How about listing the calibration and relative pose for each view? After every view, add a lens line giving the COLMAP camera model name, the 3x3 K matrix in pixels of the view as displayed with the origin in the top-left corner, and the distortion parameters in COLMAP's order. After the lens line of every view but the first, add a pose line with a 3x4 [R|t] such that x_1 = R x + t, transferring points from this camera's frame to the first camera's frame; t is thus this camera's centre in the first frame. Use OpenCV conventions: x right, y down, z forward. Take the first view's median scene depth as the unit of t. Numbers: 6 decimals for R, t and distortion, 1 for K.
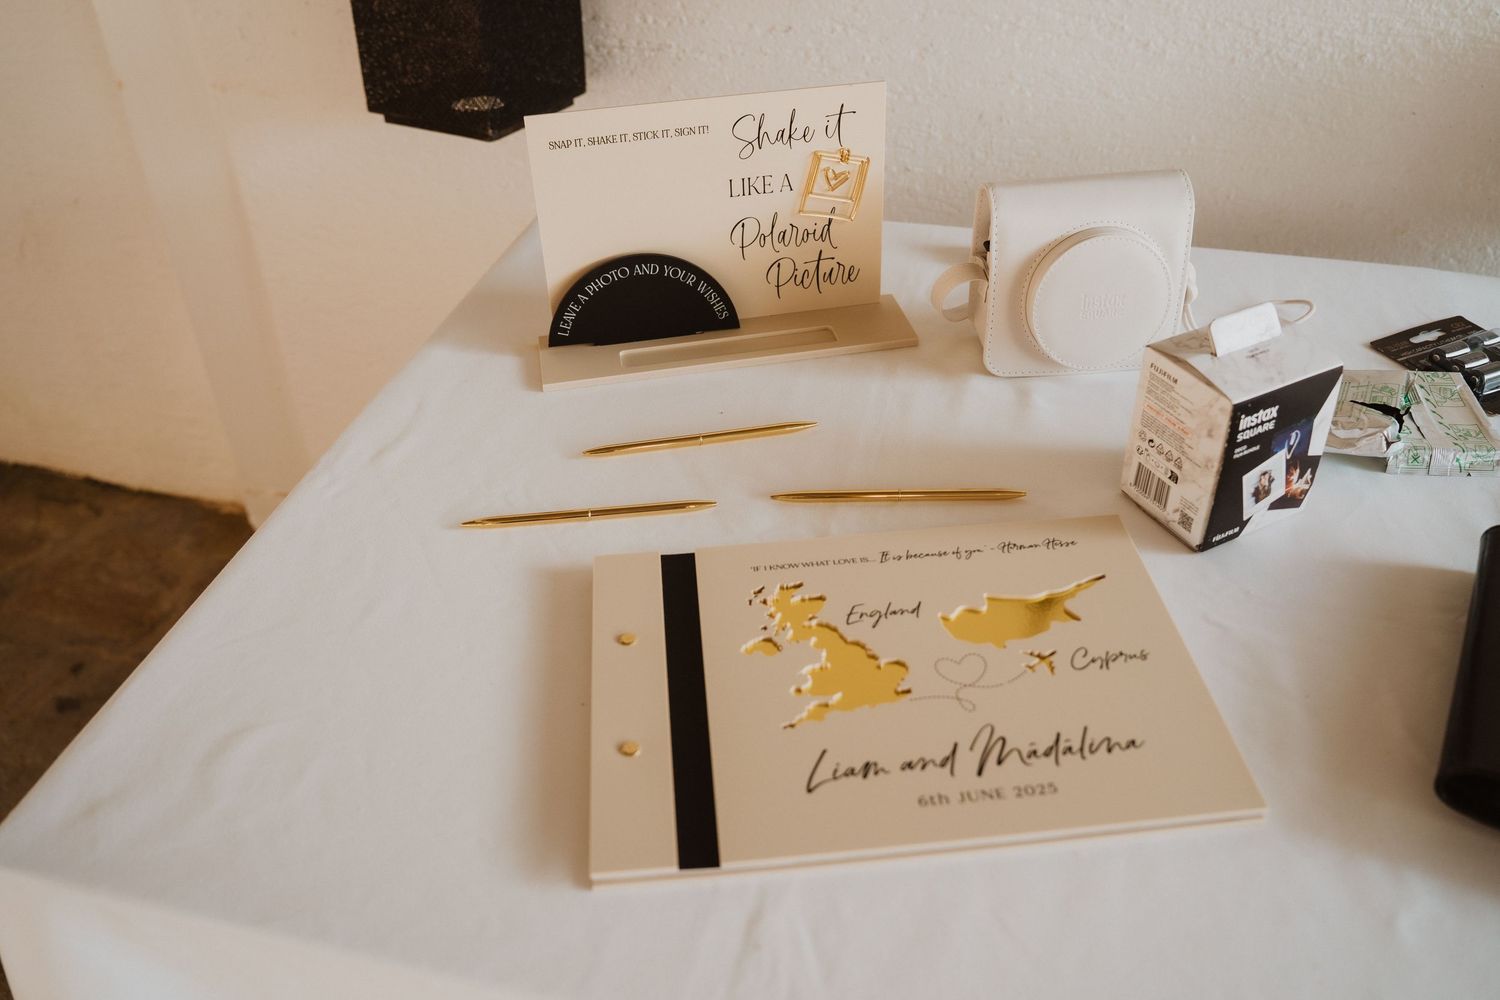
lens RADIAL K [[1264.6, 0, 750.0], [0, 1264.6, 500.0], [0, 0, 1]] dist [-0.103727, 0.075465]
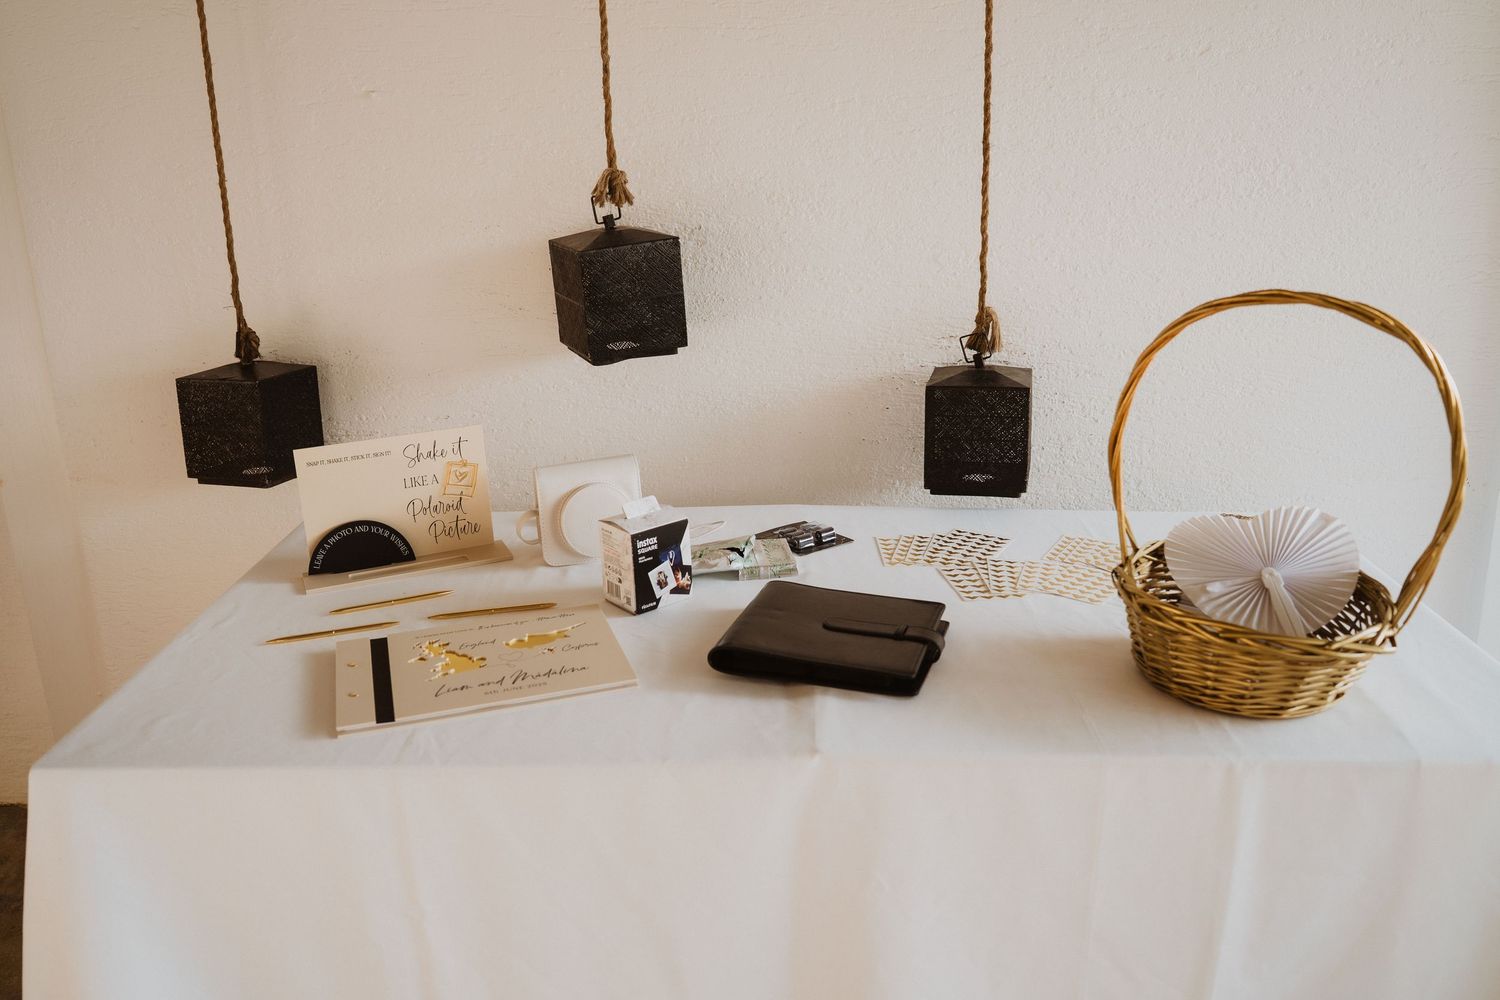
lens RADIAL K [[1264.6, 0, 750.0], [0, 1264.6, 500.0], [0, 0, 1]] dist [-0.103727, 0.075465]
pose [[0.976774, -0.069004, 0.202858, 0.130626], [0.133241, 0.937035, -0.322818, 0.556784], [-0.167810, 0.342349, 0.924466, -1.016628]]
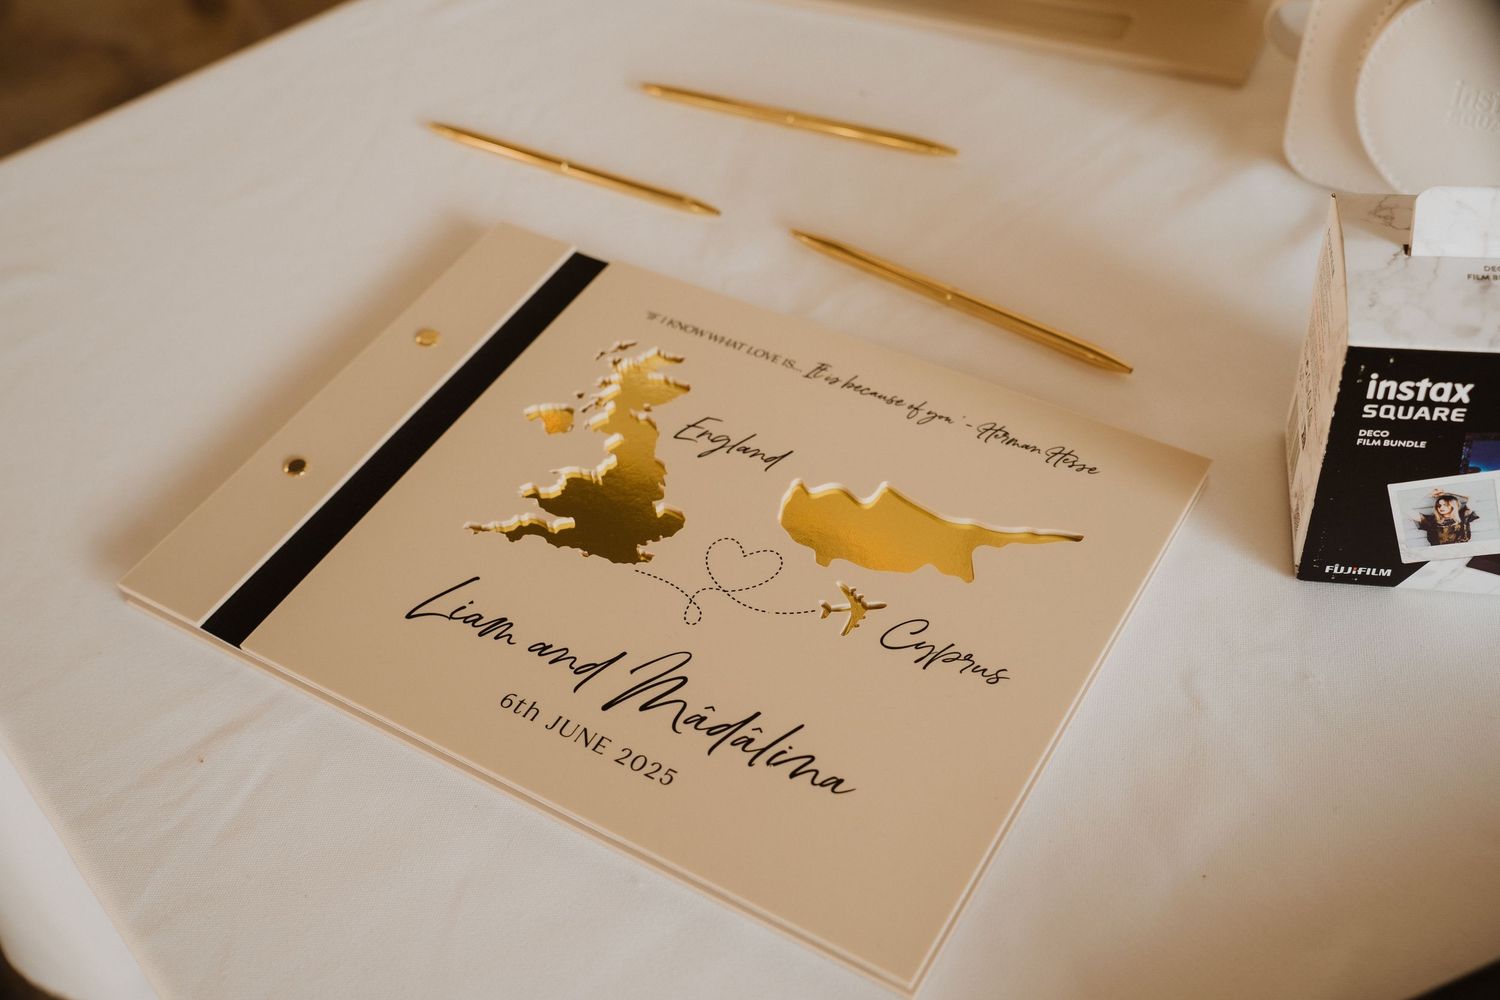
lens RADIAL K [[1712.0, 0, 750.0], [0, 1712.0, 500.0], [0, 0, 1]] dist [0.013787, 0.016724]
pose [[0.804071, 0.410722, -0.429858, 0.473365], [-0.310051, 0.906597, 0.286270, -0.133268], [0.507285, -0.096903, 0.856313, 0.214610]]
